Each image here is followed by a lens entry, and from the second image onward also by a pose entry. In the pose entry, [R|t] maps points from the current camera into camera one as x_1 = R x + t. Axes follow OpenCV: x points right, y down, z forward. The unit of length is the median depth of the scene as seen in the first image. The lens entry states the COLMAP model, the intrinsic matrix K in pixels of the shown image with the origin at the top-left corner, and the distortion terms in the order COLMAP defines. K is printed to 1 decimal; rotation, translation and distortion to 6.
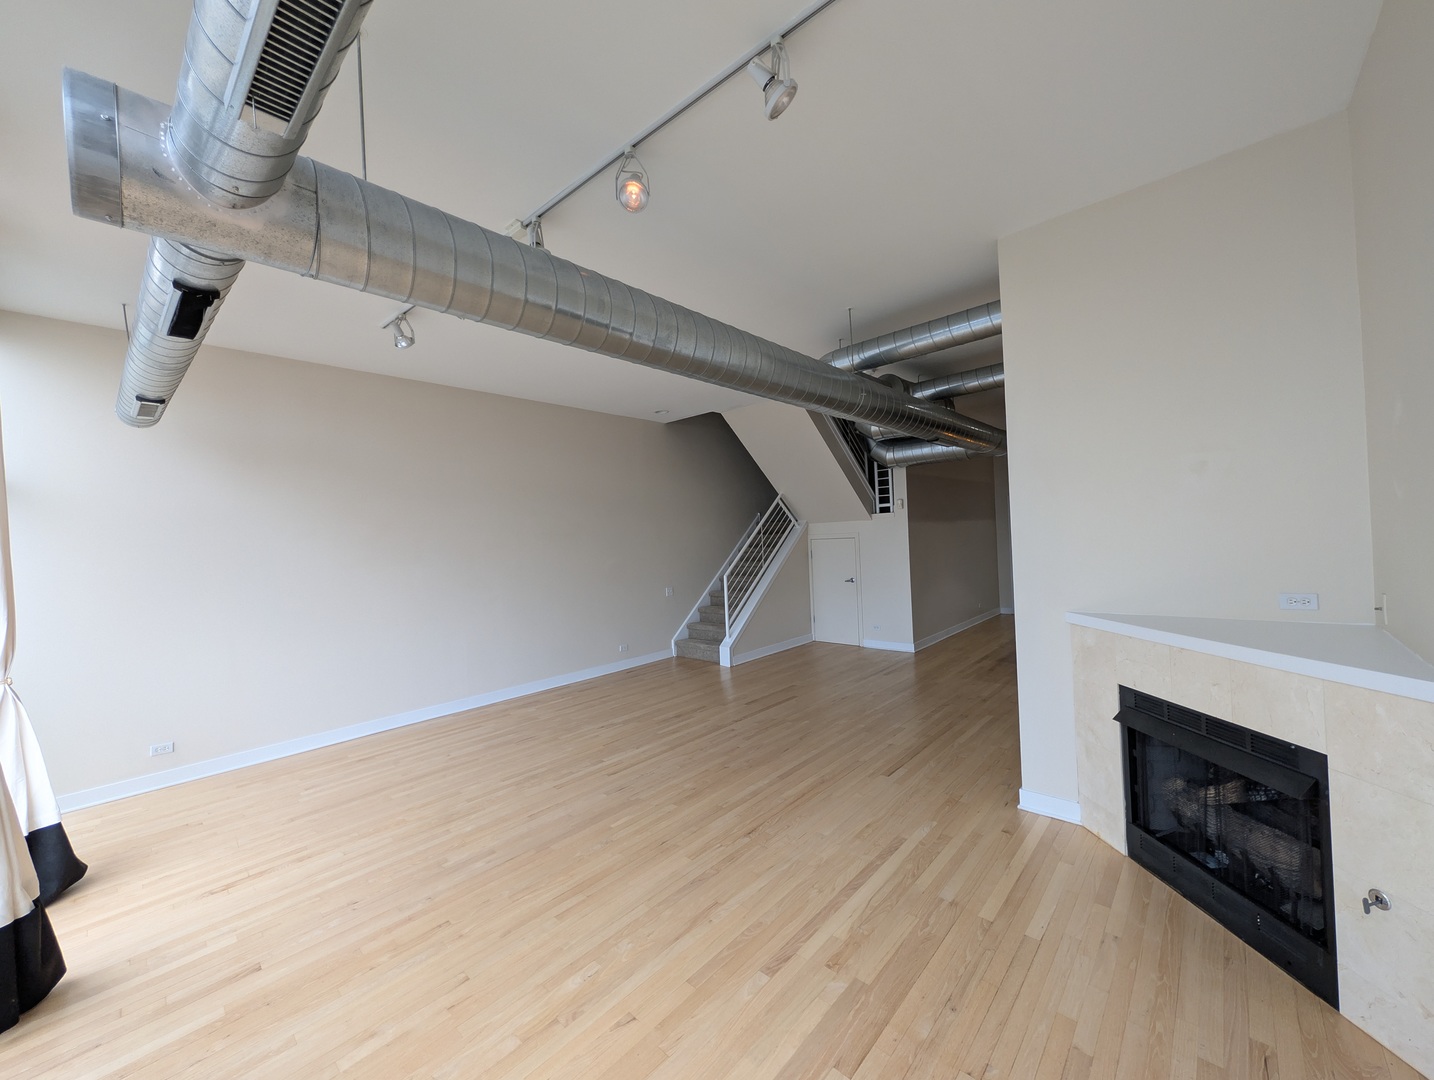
lens RADIAL K [[554.2, 0, 717.0], [0, 554.2, 540.0], [0, 0, 1]] dist [0.000777, -0.000171]
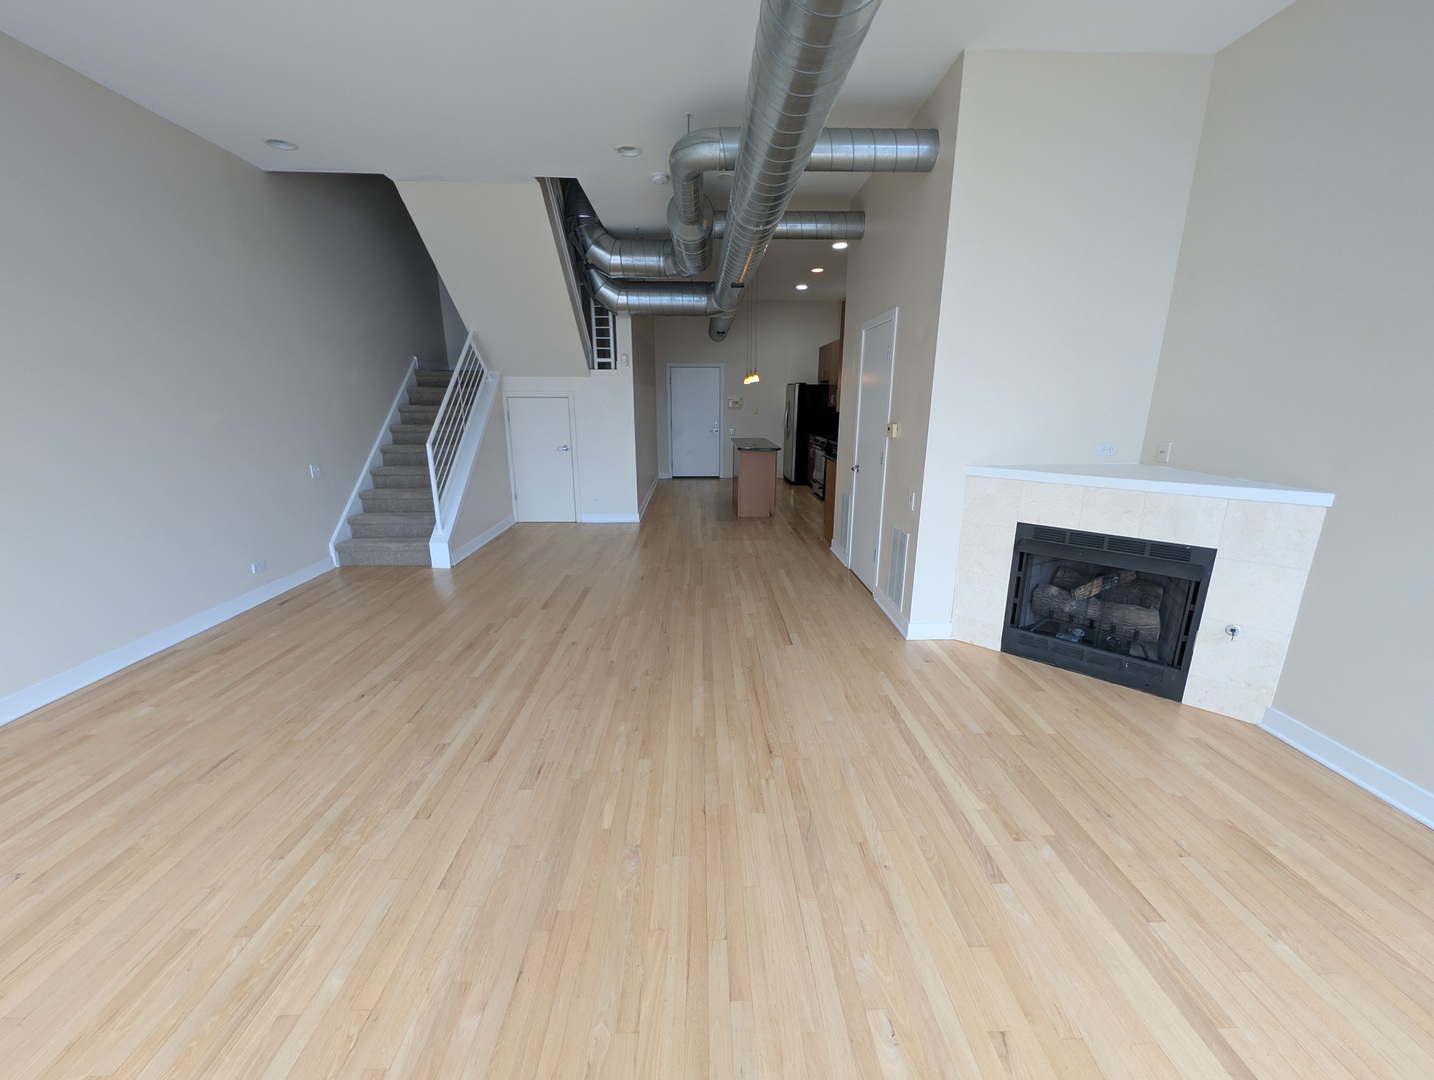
lens RADIAL K [[554.2, 0, 717.0], [0, 554.2, 540.0], [0, 0, 1]] dist [0.000777, -0.000171]
pose [[0.709223, -0.133004, 0.692324, -0.368306], [-0.029305, 0.975631, 0.217451, 0.032406], [-0.704375, -0.174509, 0.688042, 0.382924]]
